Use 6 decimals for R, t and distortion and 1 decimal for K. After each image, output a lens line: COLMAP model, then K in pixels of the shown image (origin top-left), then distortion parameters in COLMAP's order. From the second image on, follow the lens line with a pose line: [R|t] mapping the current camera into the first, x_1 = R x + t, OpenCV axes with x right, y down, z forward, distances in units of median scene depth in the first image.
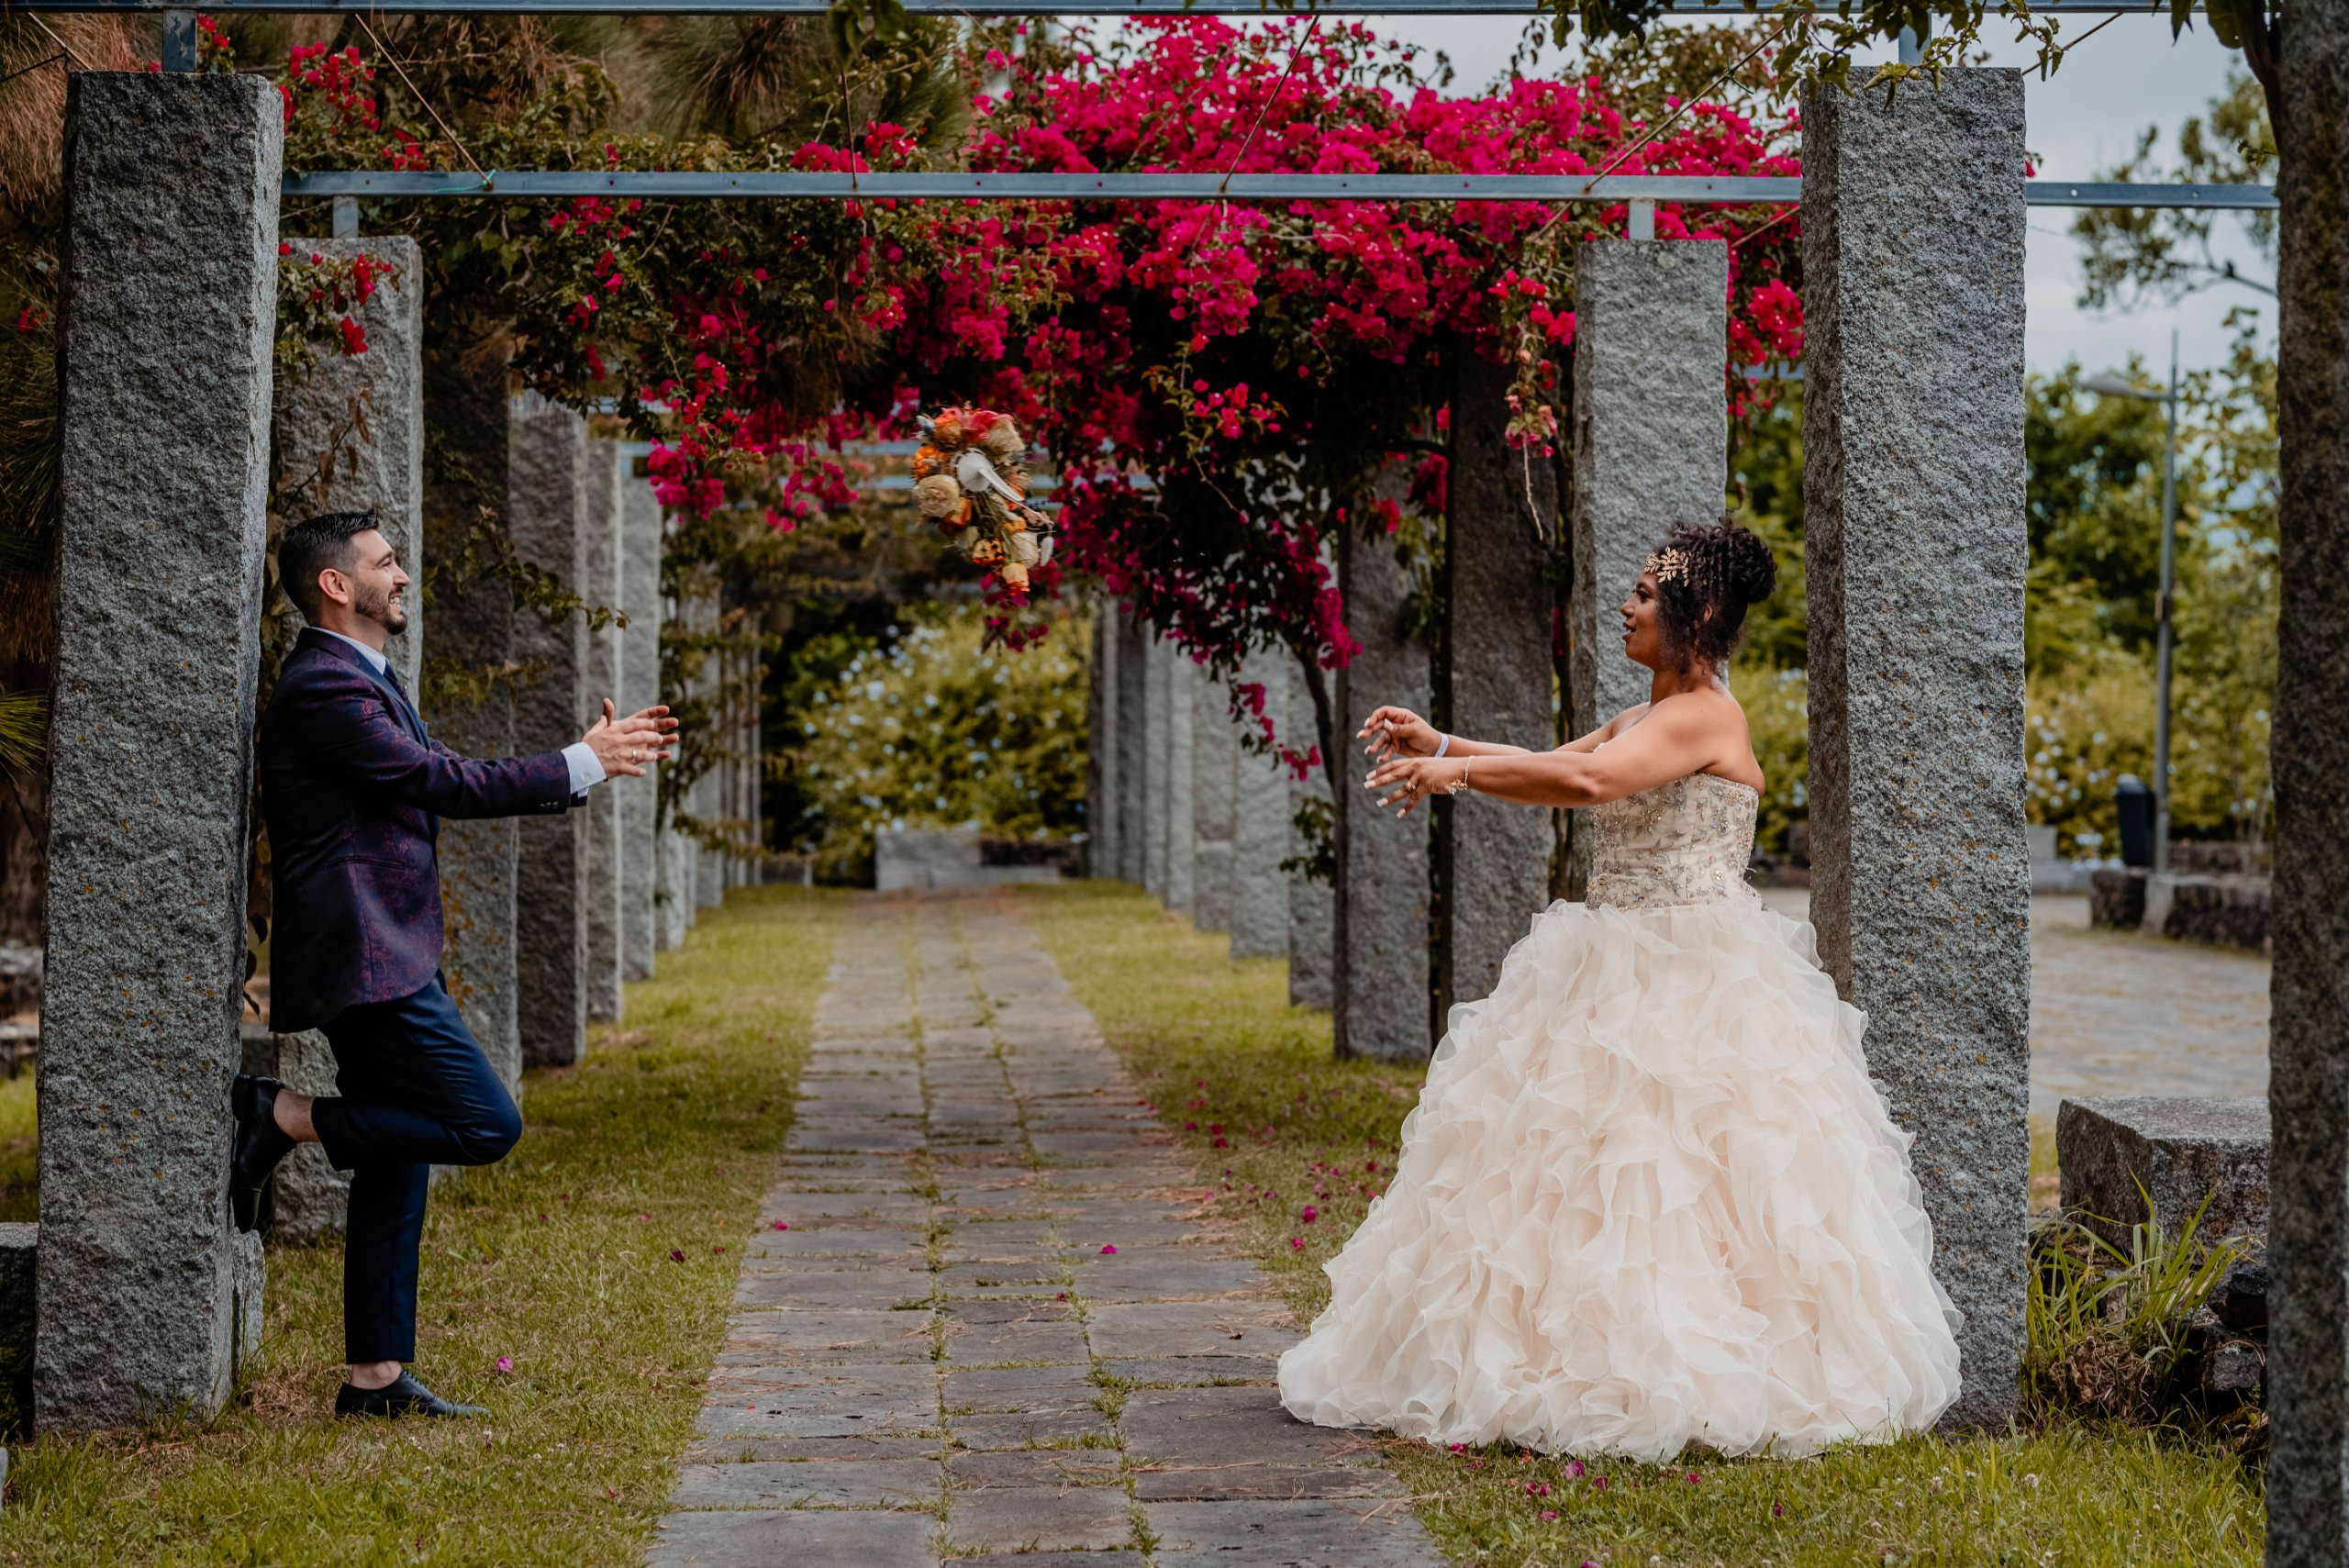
lens RADIAL K [[6776.9, 0, 1158.3], [0, 6776.9, 754.6], [0, 0, 1]] dist [0.218398, 0.000000]
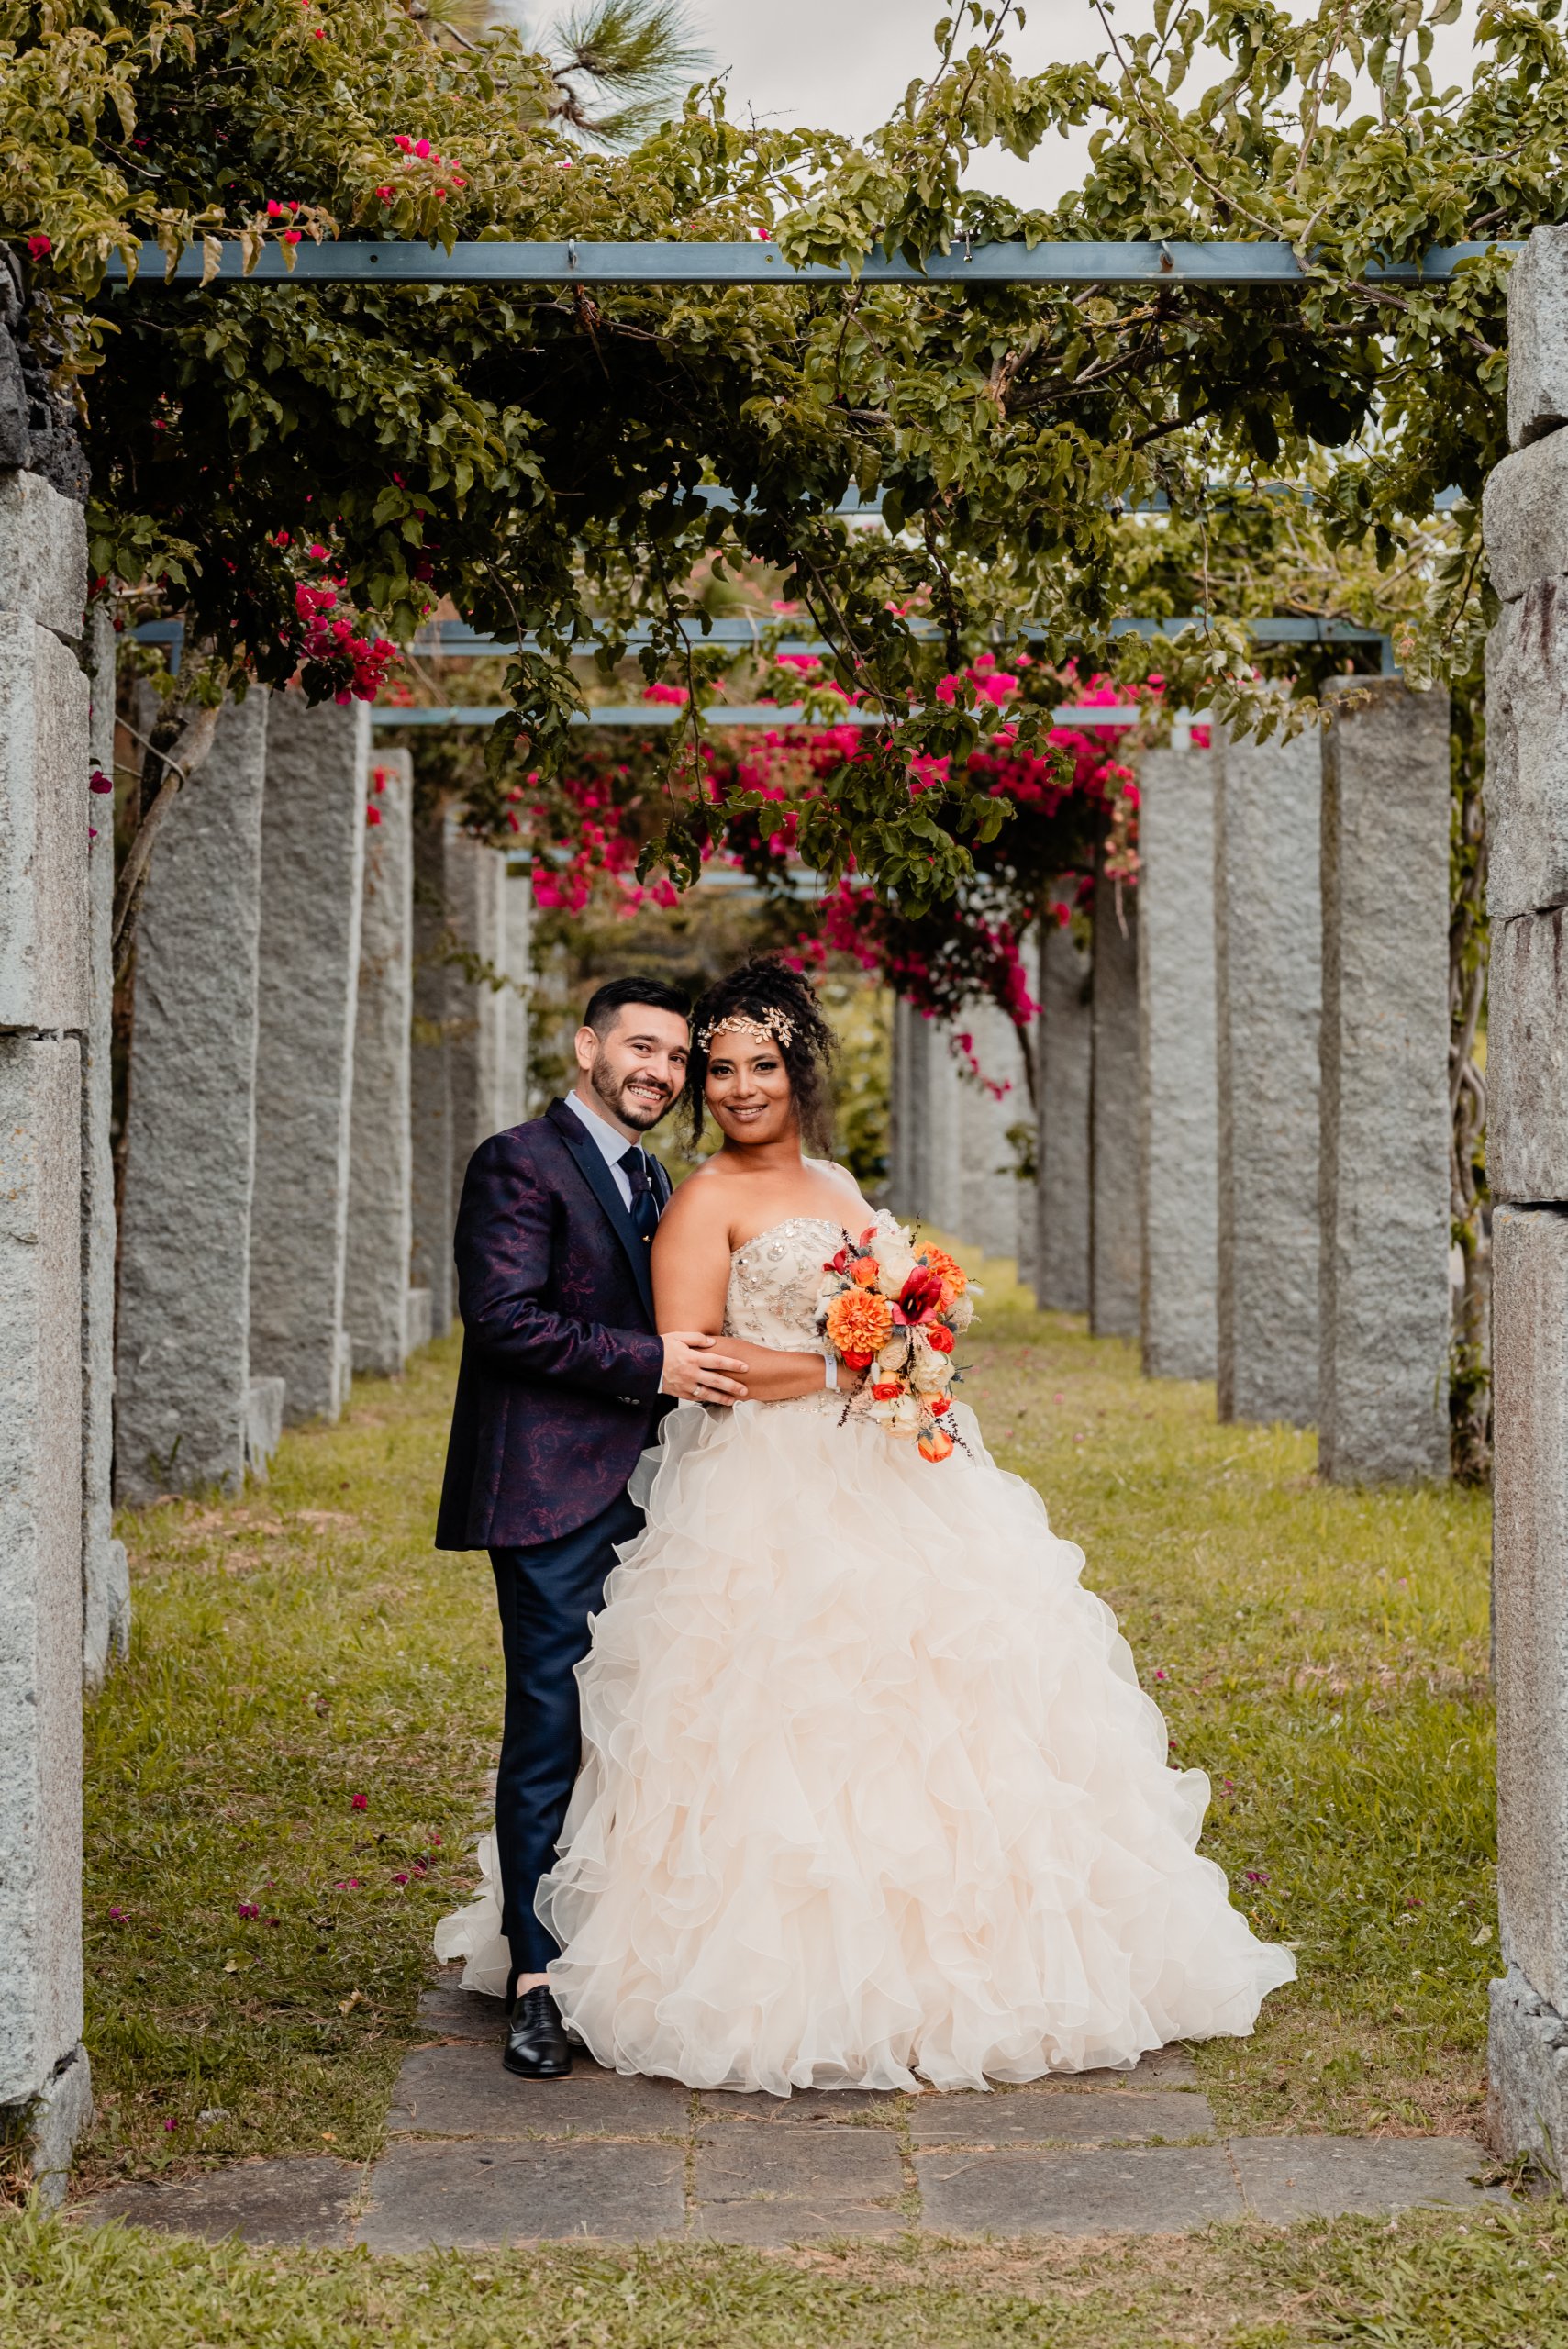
lens RADIAL K [[7217.3, 0, 773.3], [0, 7217.3, 1149.6], [0, 0, 1]] dist [0.218577, 0.000000]
pose [[0.999498, -0.000037, -0.031669, 0.027449], [0.000093, 0.999998, 0.001788, 0.013358], [0.031669, -0.001790, 0.999497, -0.626850]]
